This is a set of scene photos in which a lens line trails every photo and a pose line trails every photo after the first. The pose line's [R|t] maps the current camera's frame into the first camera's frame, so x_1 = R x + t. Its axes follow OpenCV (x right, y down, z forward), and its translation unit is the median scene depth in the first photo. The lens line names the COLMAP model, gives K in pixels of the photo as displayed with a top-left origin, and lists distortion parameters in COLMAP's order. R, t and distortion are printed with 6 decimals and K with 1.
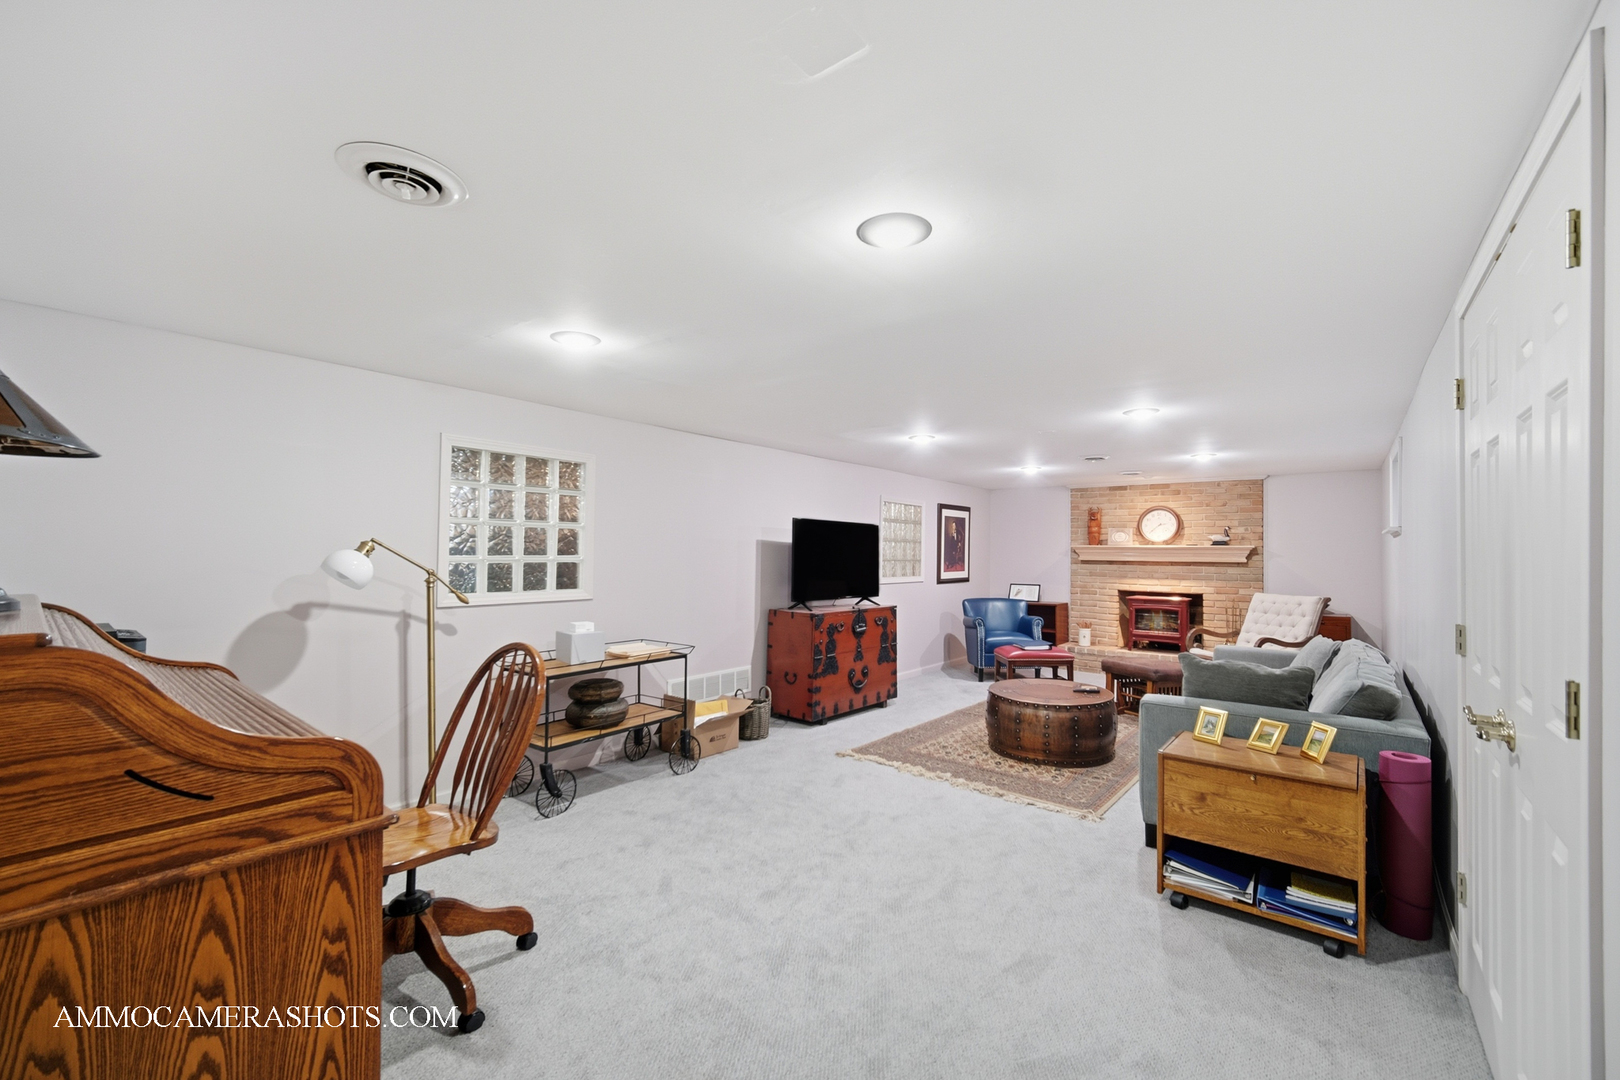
lens RADIAL K [[648.1, 0, 815.5], [0, 648.1, 536.5], [0, 0, 1]] dist [-0.000383, 0.000147]
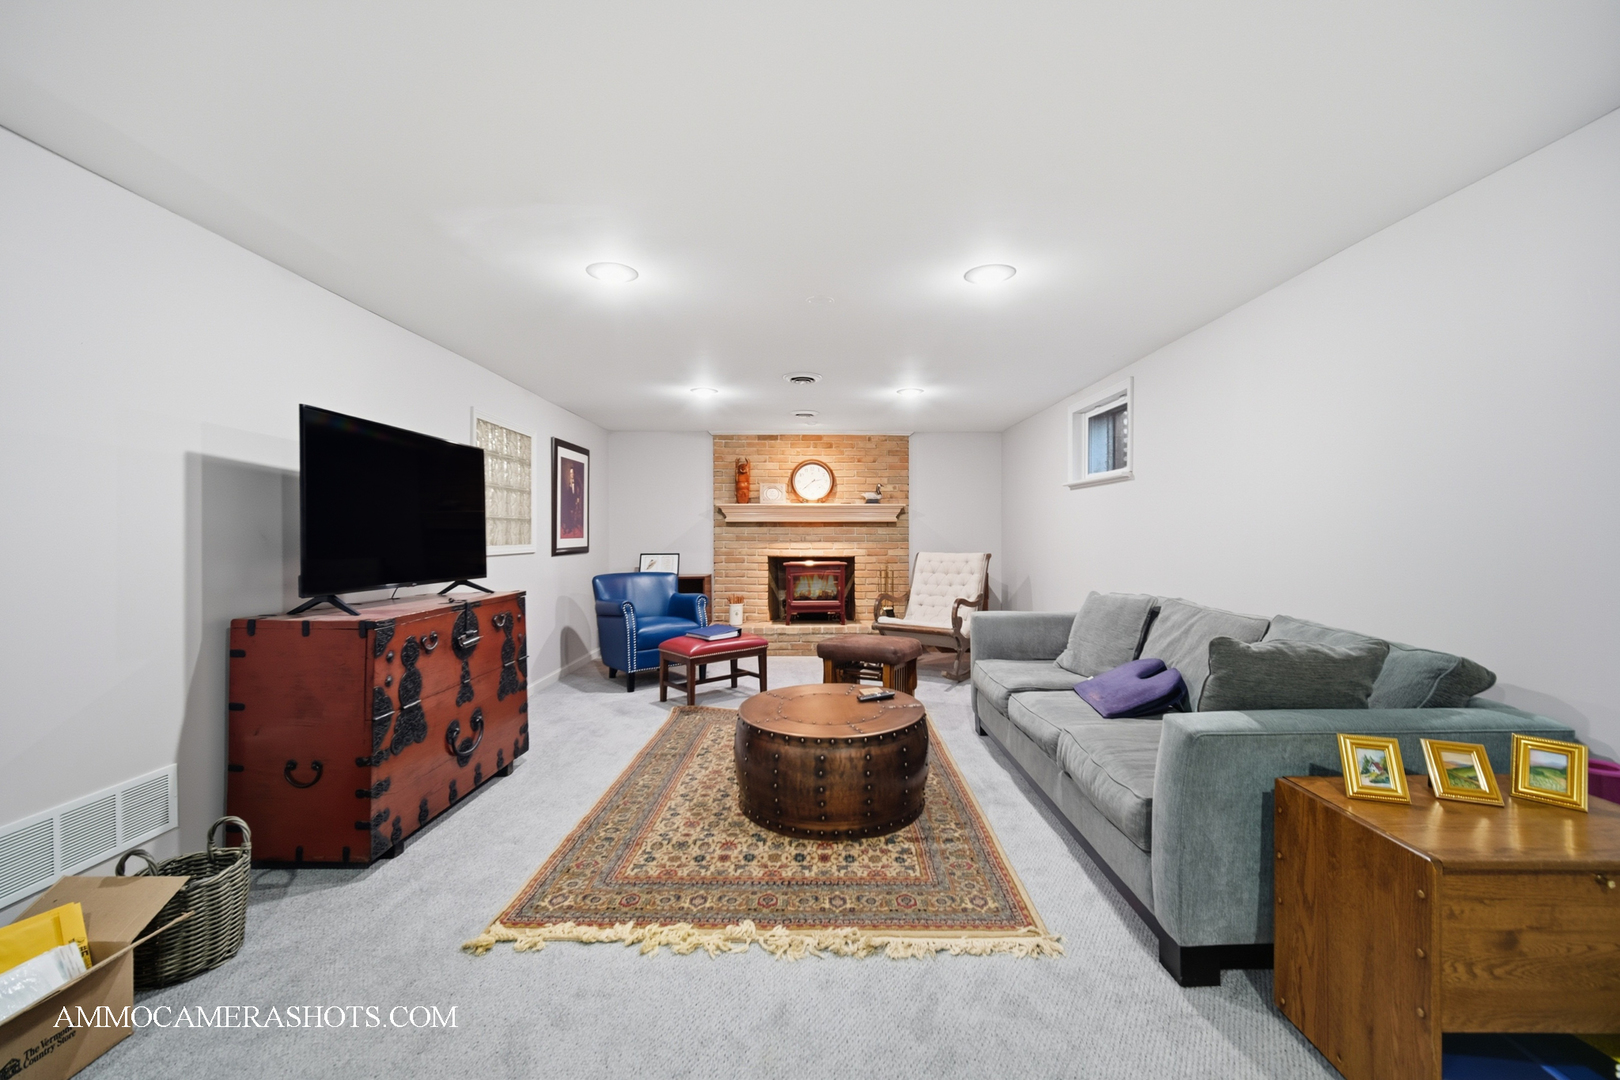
lens RADIAL K [[648.1, 0, 815.5], [0, 648.1, 536.5], [0, 0, 1]] dist [-0.000383, 0.000147]
pose [[0.770150, -0.013744, 0.637715, -0.042961], [-0.008728, 0.999447, 0.032081, 0.037793], [-0.637803, -0.030273, 0.769604, 0.398628]]
